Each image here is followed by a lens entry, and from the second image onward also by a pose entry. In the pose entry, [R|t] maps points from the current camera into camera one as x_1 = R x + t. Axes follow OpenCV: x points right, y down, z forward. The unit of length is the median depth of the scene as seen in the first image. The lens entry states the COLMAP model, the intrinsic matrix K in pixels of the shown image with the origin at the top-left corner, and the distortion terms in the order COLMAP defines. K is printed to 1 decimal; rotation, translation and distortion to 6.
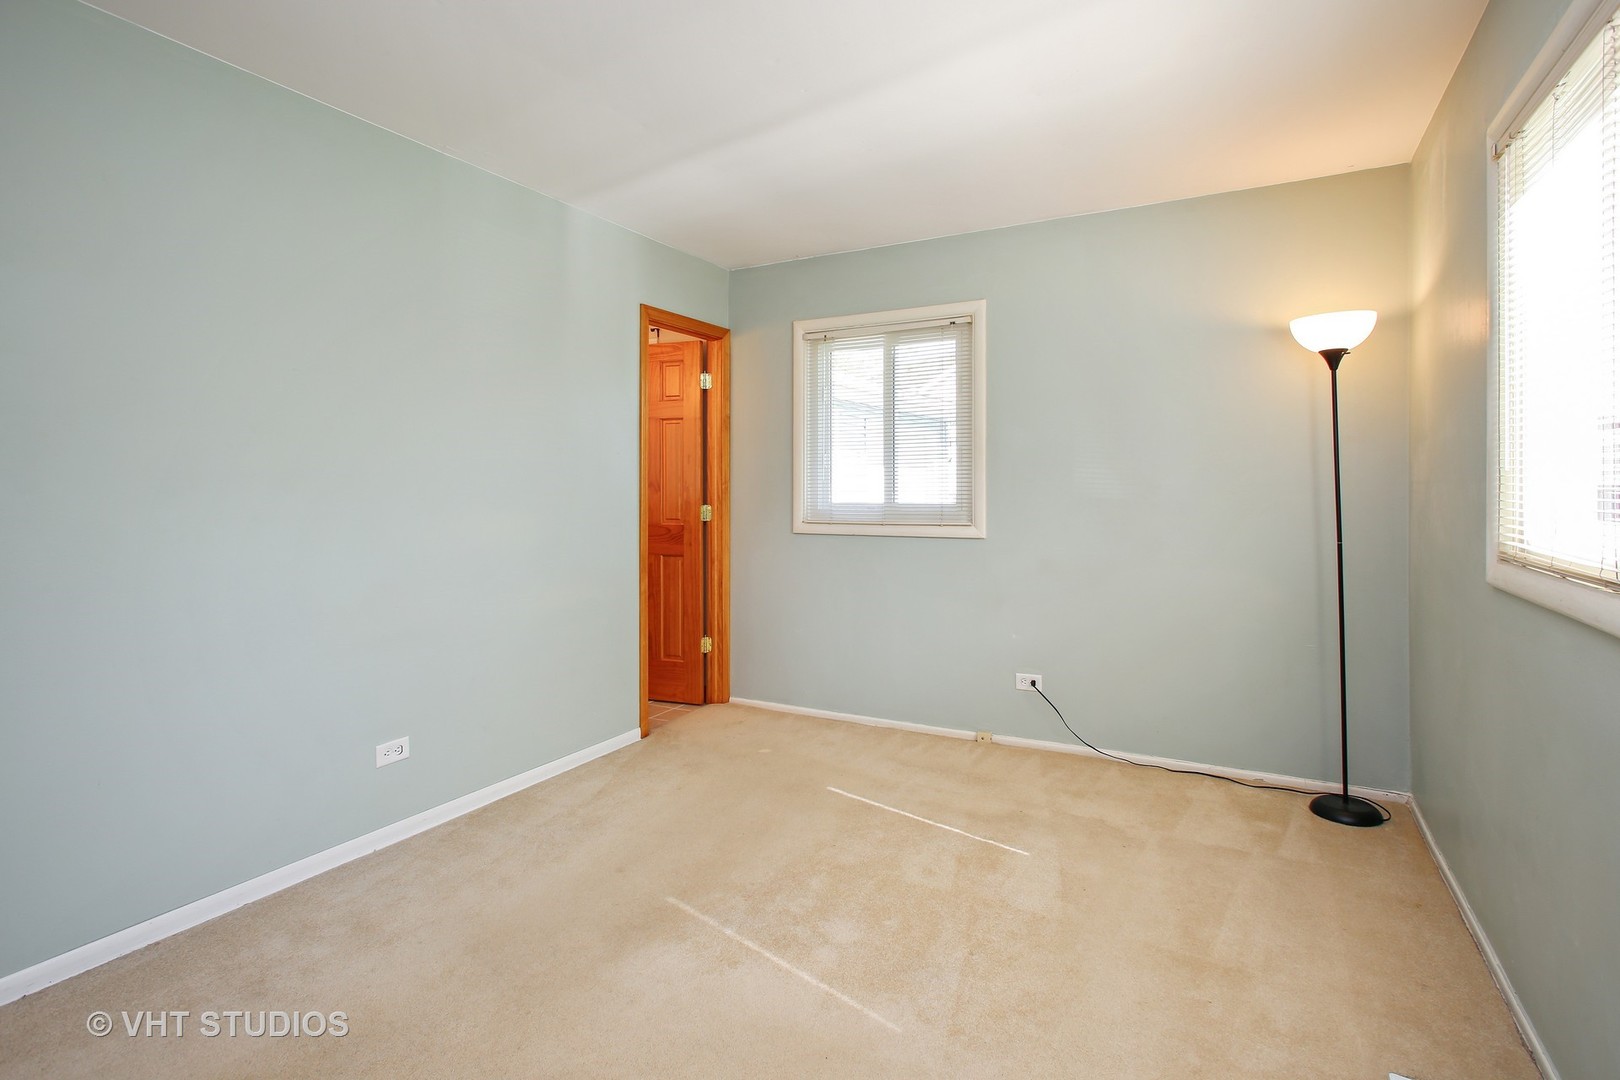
lens RADIAL K [[793.4, 0, 808.6], [0, 793.4, 493.0], [0, 0, 1]] dist [-0.001786, -0.000049]
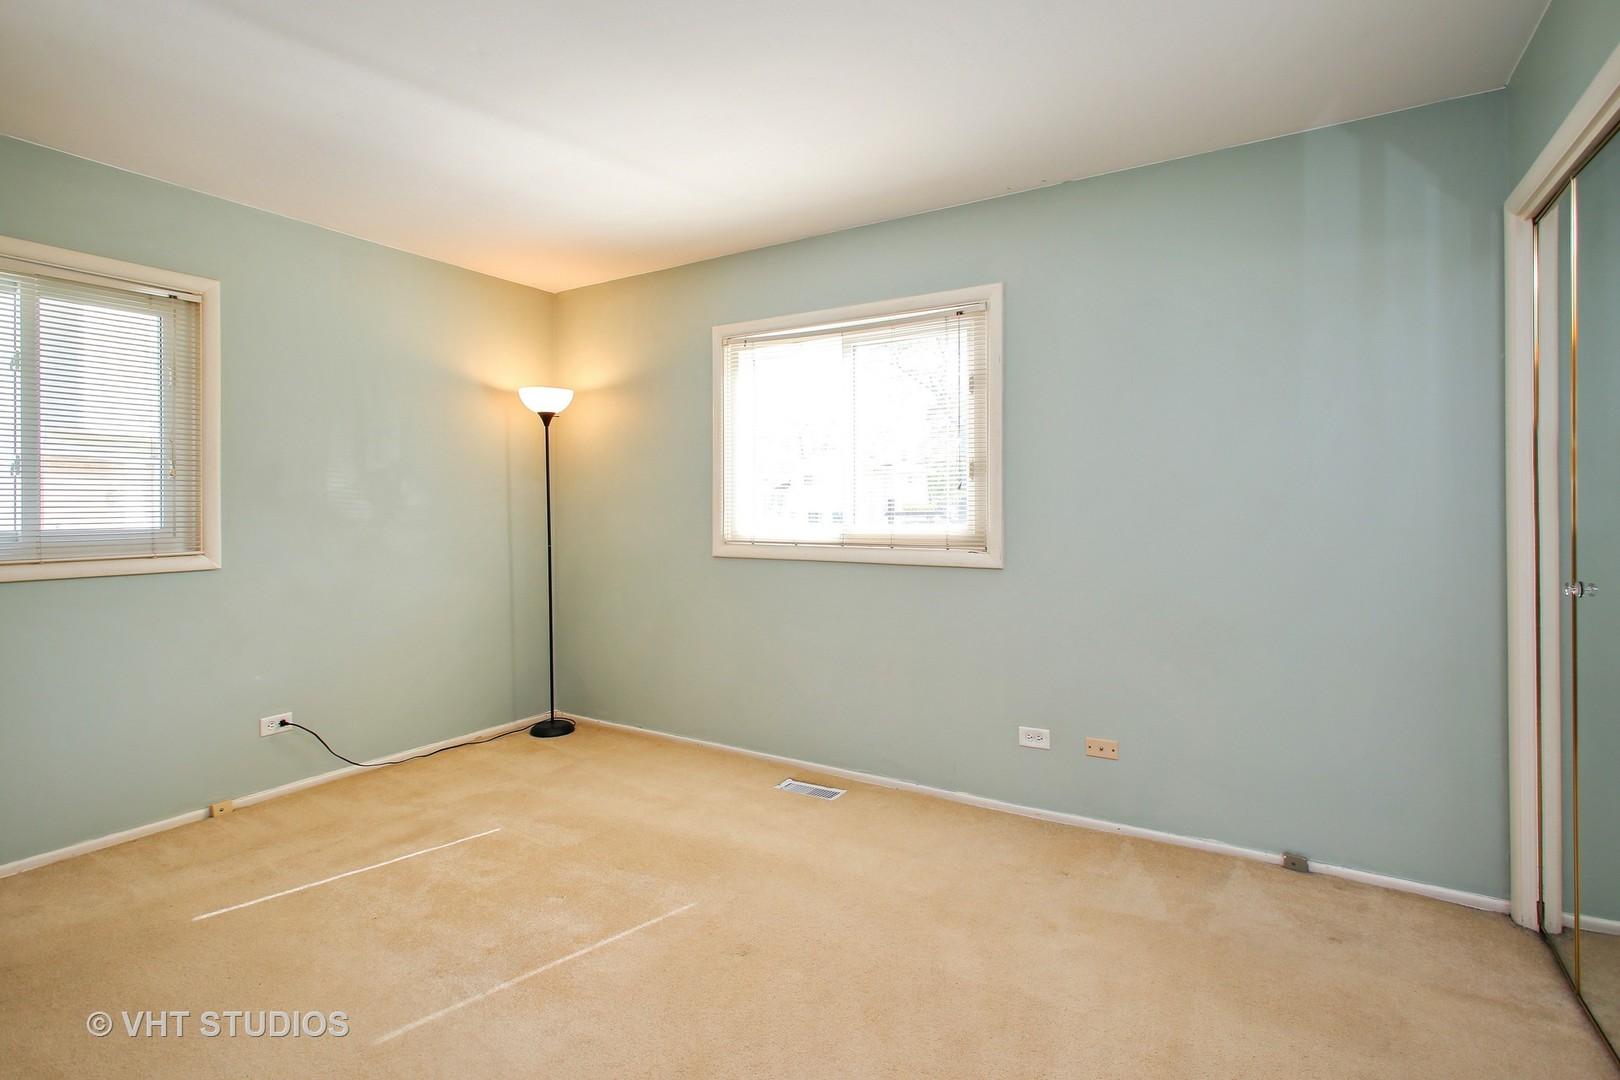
lens RADIAL K [[786.8, 0, 814.6], [0, 786.8, 514.8], [0, 0, 1]] dist [-0.002862, -0.000030]
pose [[0.048837, -0.005405, 0.998792, -0.673980], [0.009640, 0.999941, 0.004940, 0.003112], [-0.998760, 0.009387, 0.048886, 0.400059]]
